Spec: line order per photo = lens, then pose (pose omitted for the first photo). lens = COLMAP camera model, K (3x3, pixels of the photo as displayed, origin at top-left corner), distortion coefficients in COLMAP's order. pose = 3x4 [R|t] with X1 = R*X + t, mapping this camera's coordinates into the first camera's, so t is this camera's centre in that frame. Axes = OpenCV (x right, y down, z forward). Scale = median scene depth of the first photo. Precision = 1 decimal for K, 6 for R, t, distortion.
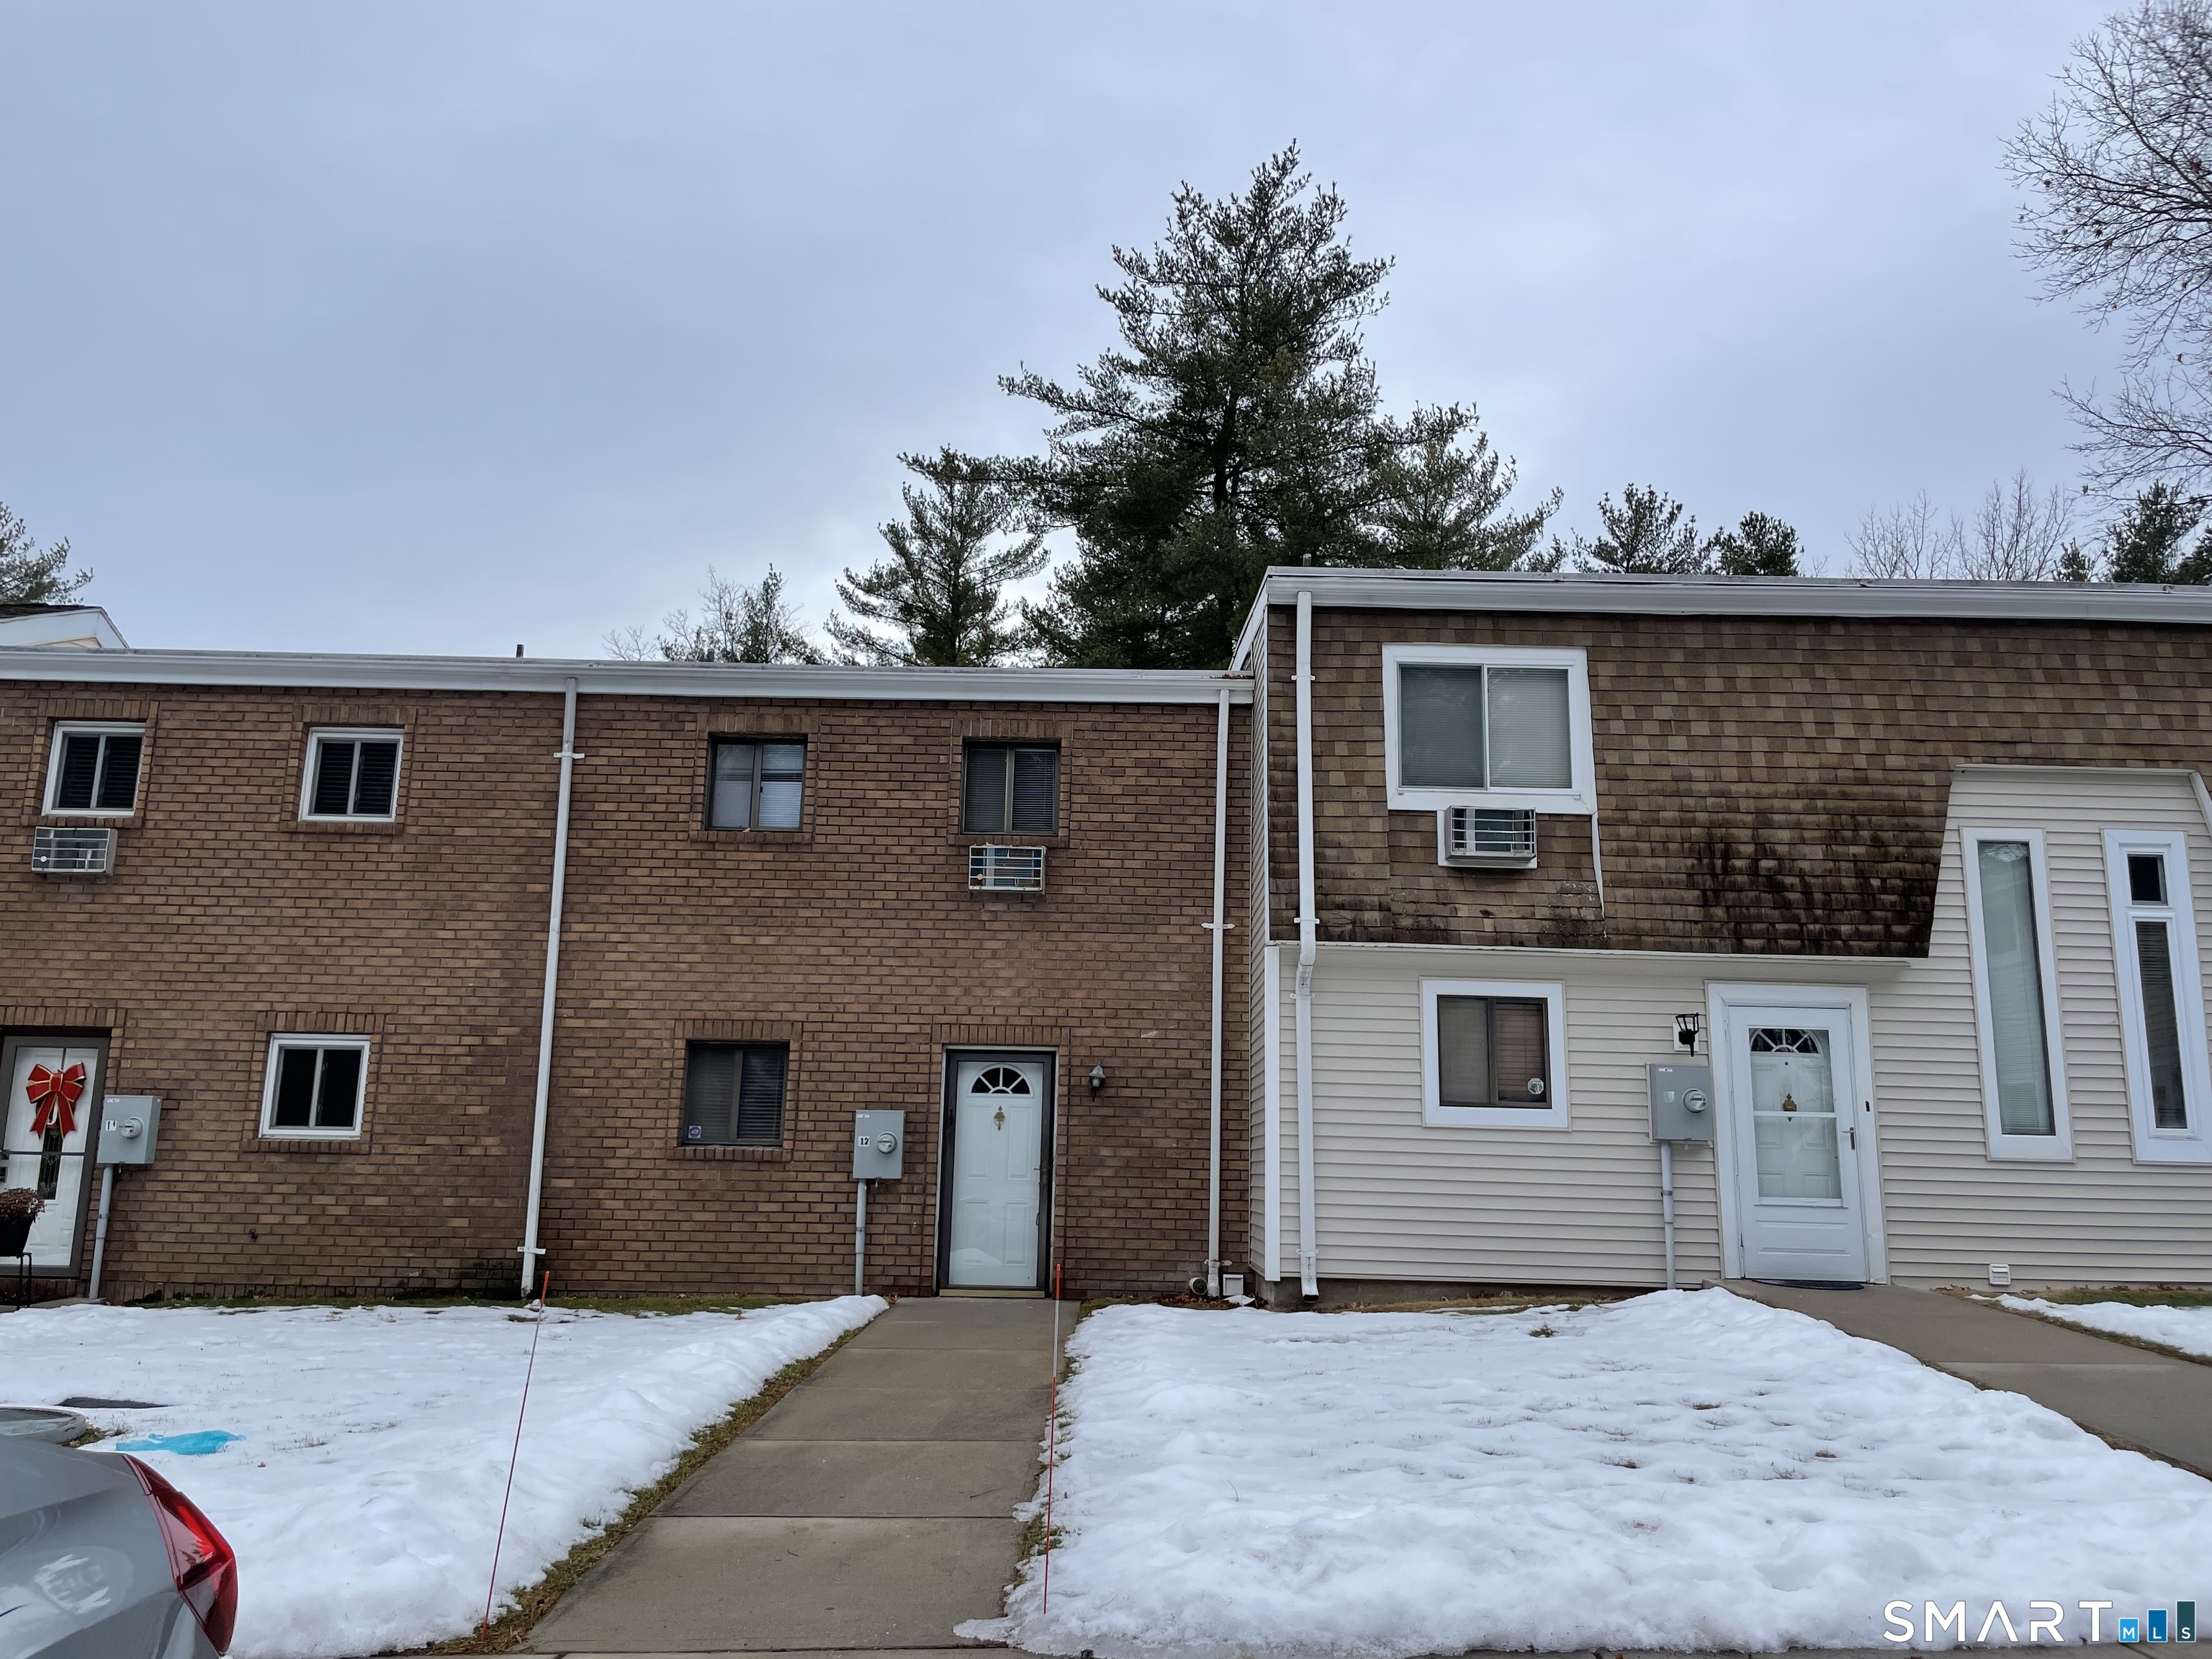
lens RADIAL K [[1684.7, 0, 1099.0], [0, 1684.7, 826.3], [0, 0, 1]] dist [0.088592, -0.125629]
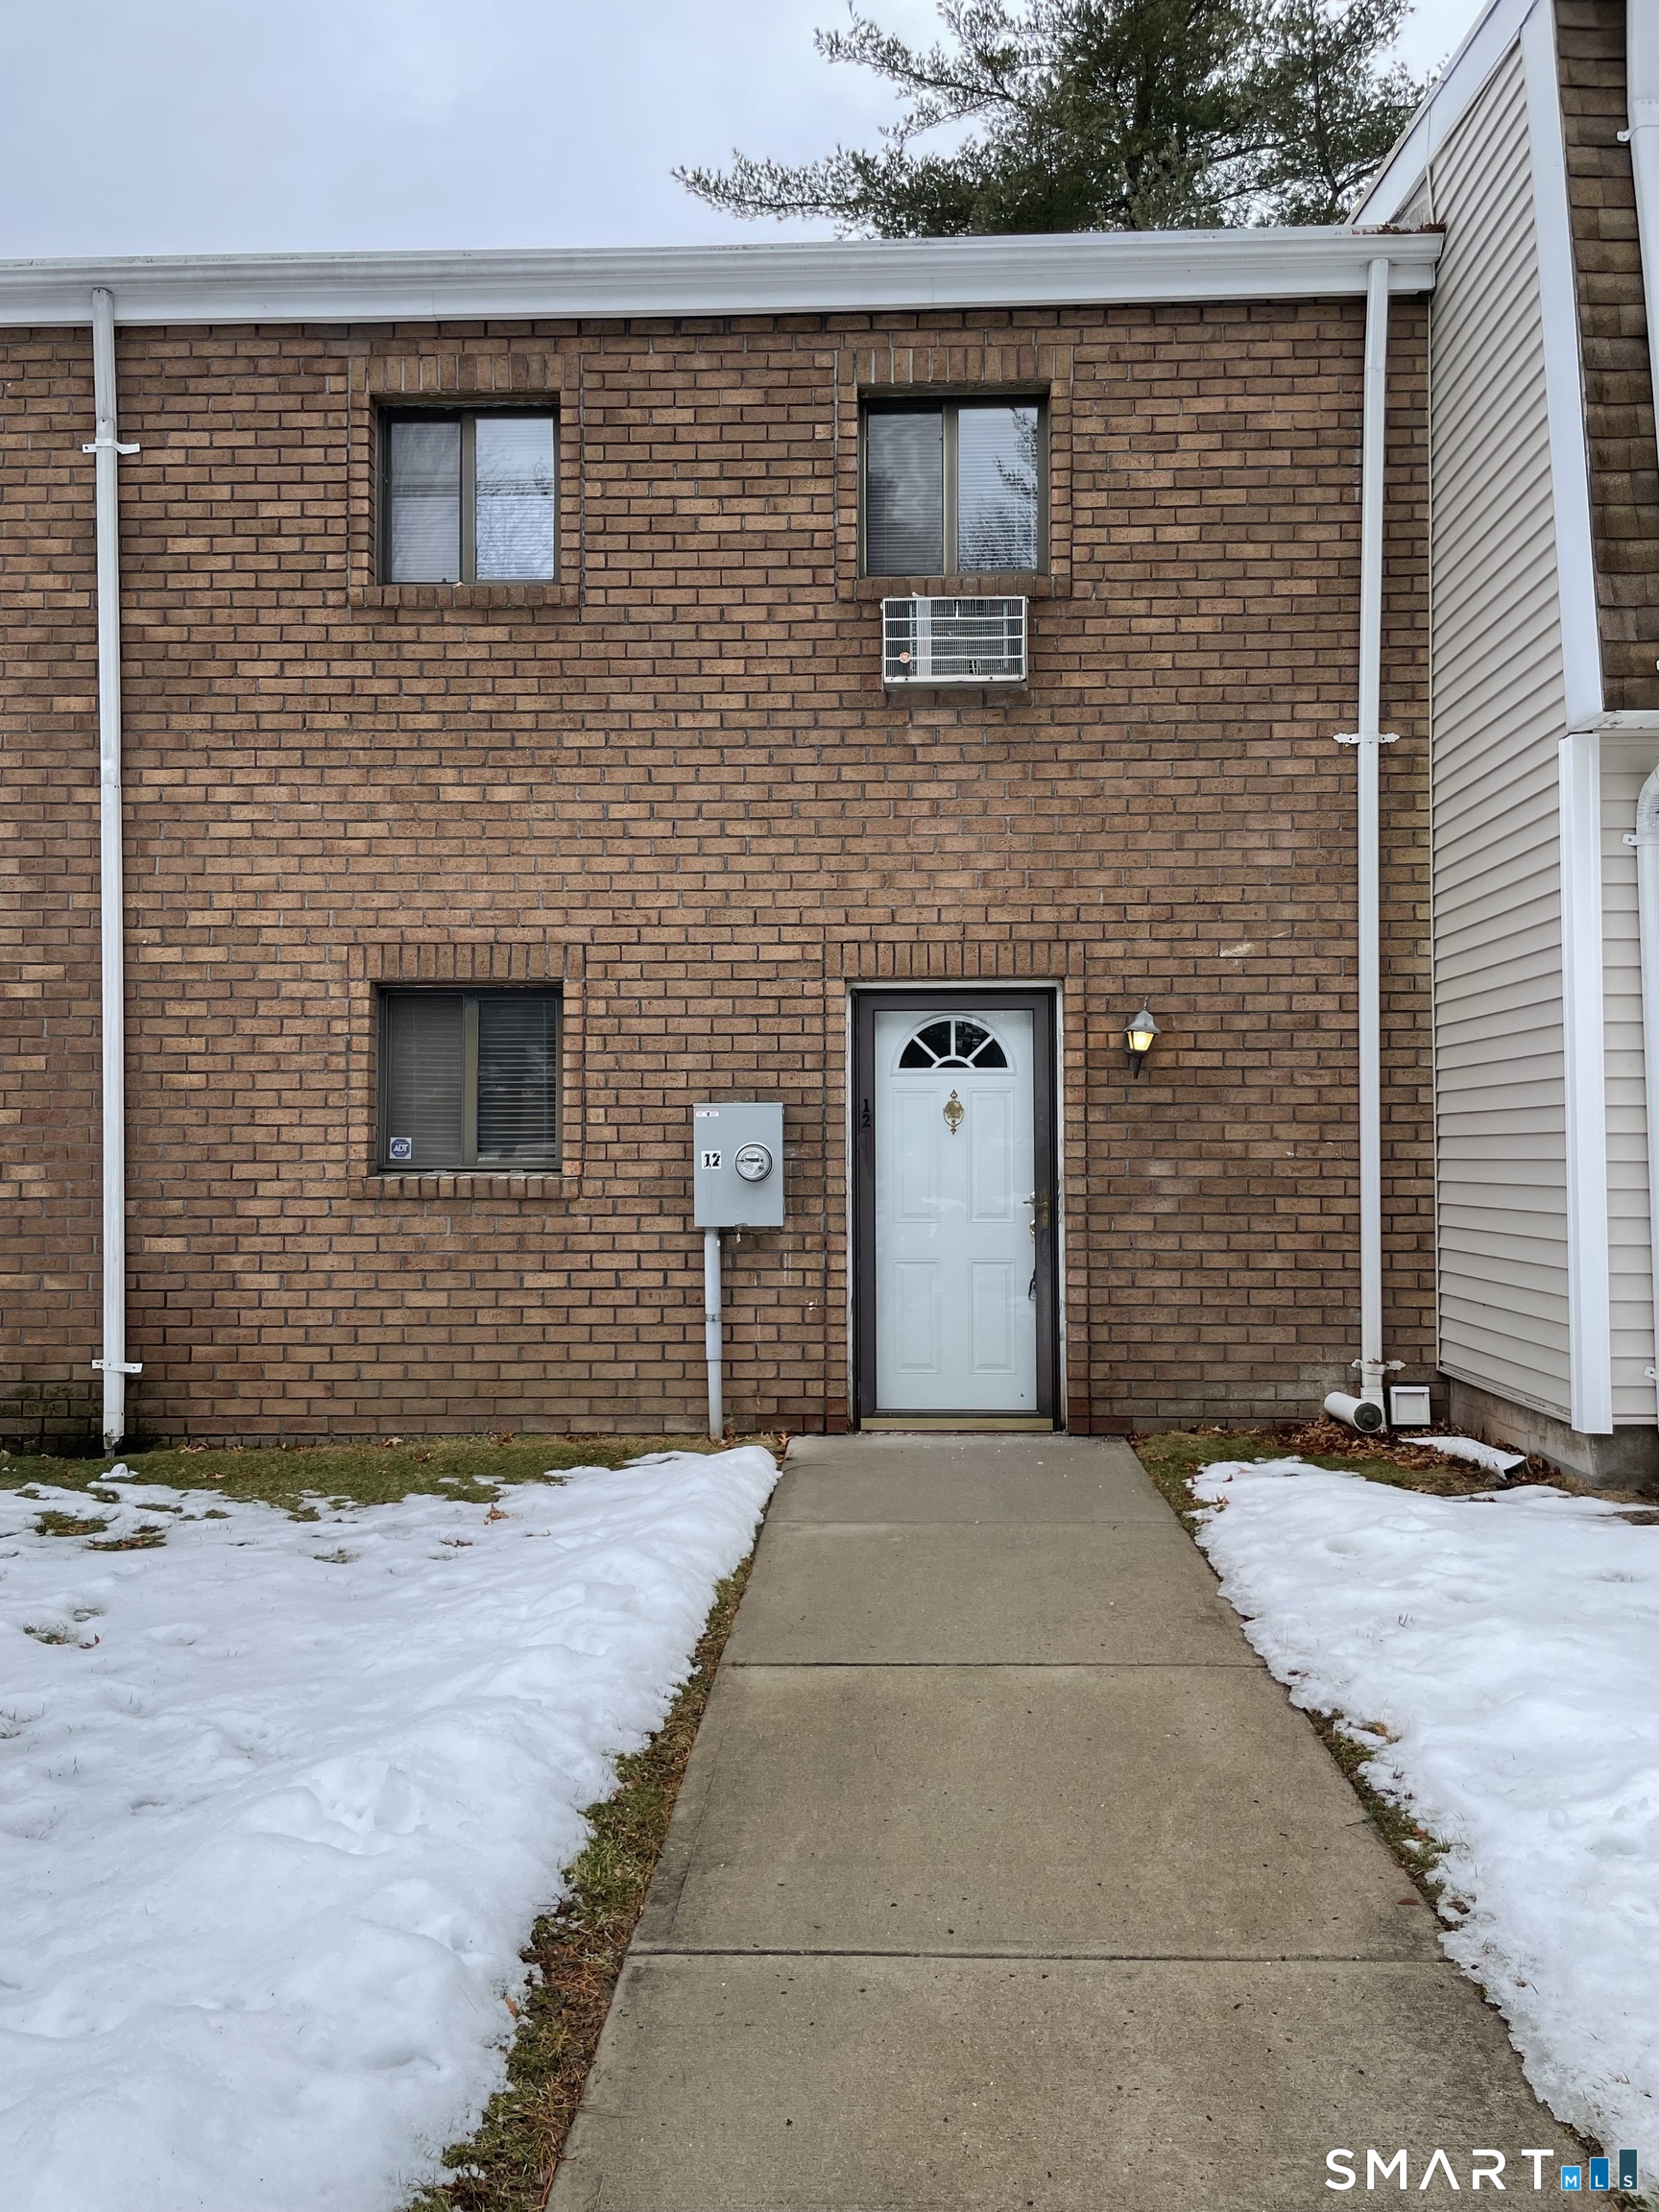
lens RADIAL K [[1684.7, 0, 834.4], [0, 1684.7, 1135.1], [0, 0, 1]] dist [0.088592, -0.125629]
pose [[0.999358, -0.024233, -0.026390, -0.082623], [0.028737, 0.982046, 0.186440, 0.076932], [0.021398, -0.187079, 0.982112, 0.460249]]
